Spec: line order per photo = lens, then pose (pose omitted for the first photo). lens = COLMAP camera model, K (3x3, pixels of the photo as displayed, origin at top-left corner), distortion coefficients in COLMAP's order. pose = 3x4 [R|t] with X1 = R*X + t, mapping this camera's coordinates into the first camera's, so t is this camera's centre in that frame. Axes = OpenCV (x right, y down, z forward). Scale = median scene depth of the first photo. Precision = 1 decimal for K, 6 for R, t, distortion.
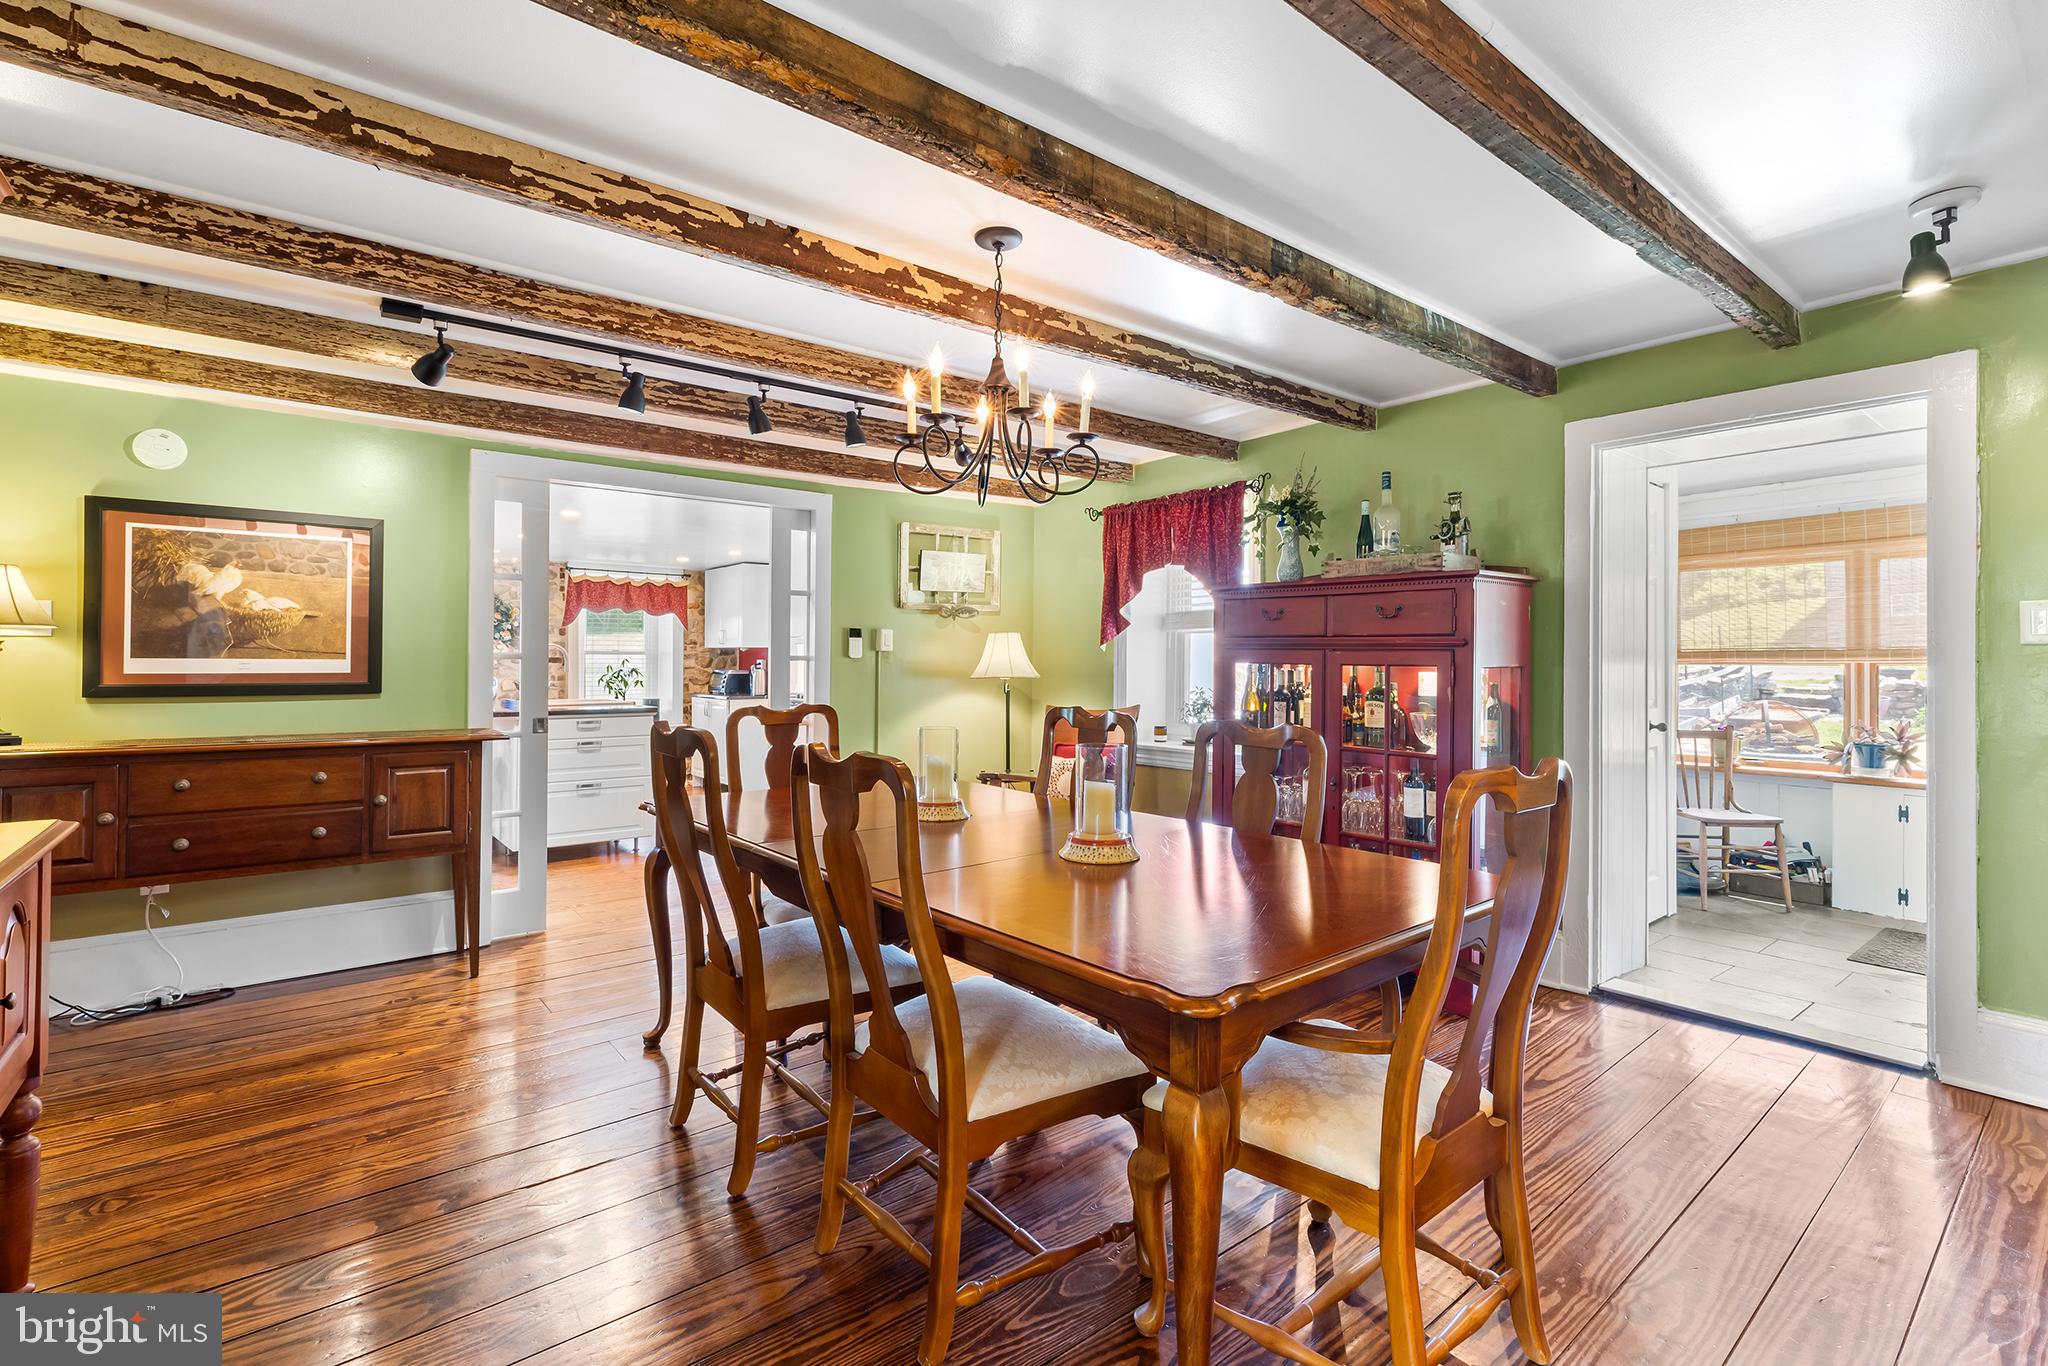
lens RADIAL K [[928.2, 0, 1022.2], [0, 928.2, 673.4], [0, 0, 1]] dist [0.010535, -0.001127]
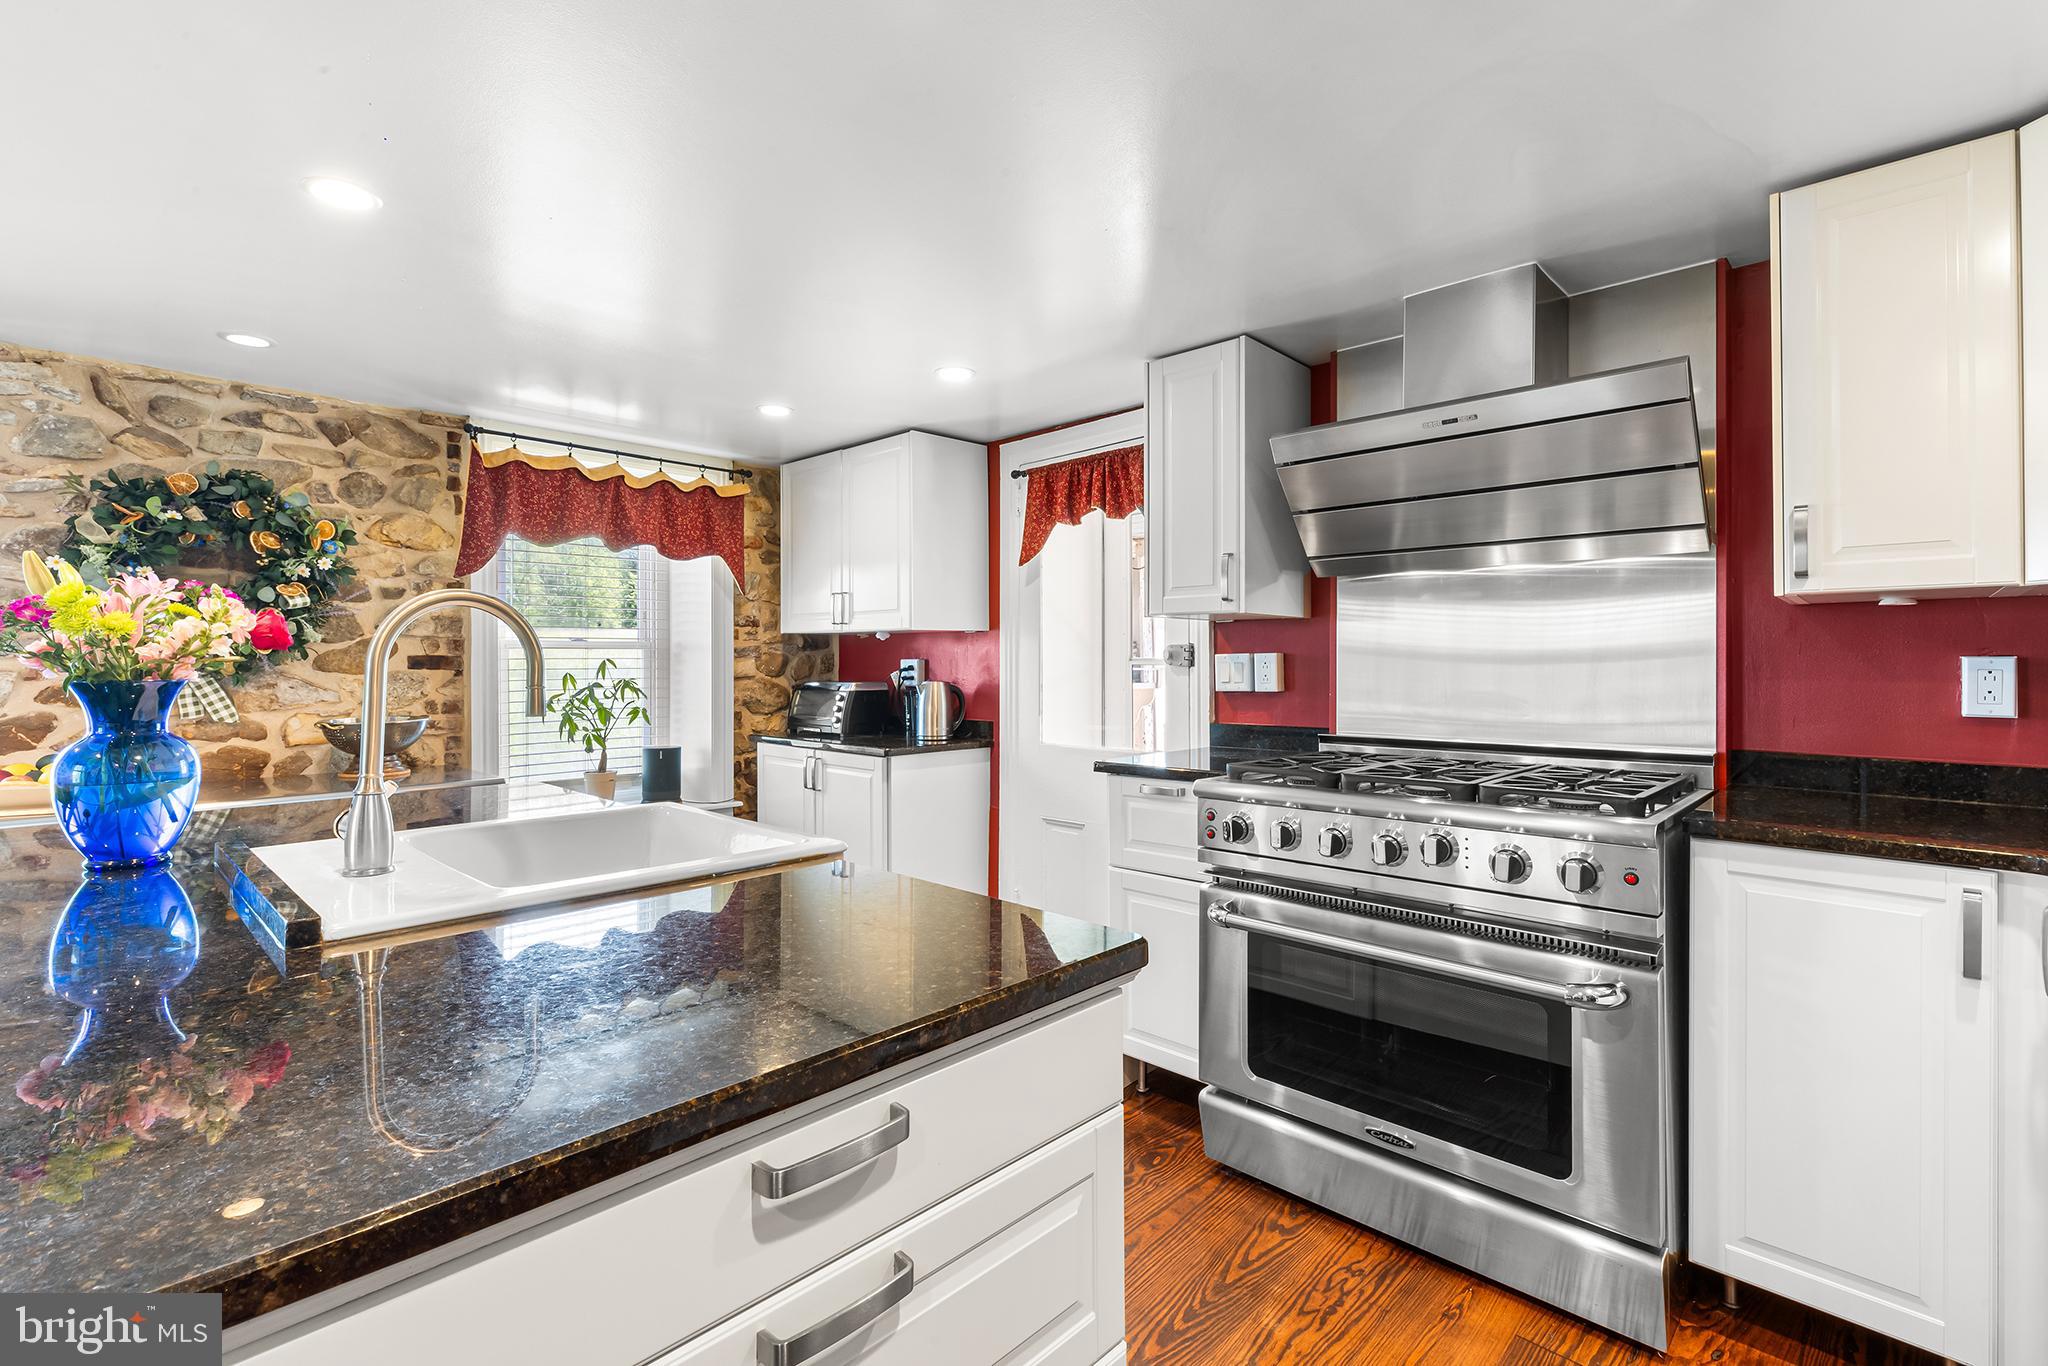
lens RADIAL K [[928.2, 0, 1027.7], [0, 928.2, 671.3], [0, 0, 1]] dist [0.010535, -0.001127]
pose [[0.992082, -0.002035, 0.125575, -0.284127], [0.000993, 0.999965, 0.008359, -0.012996], [-0.125588, -0.008168, 0.992049, 0.540922]]
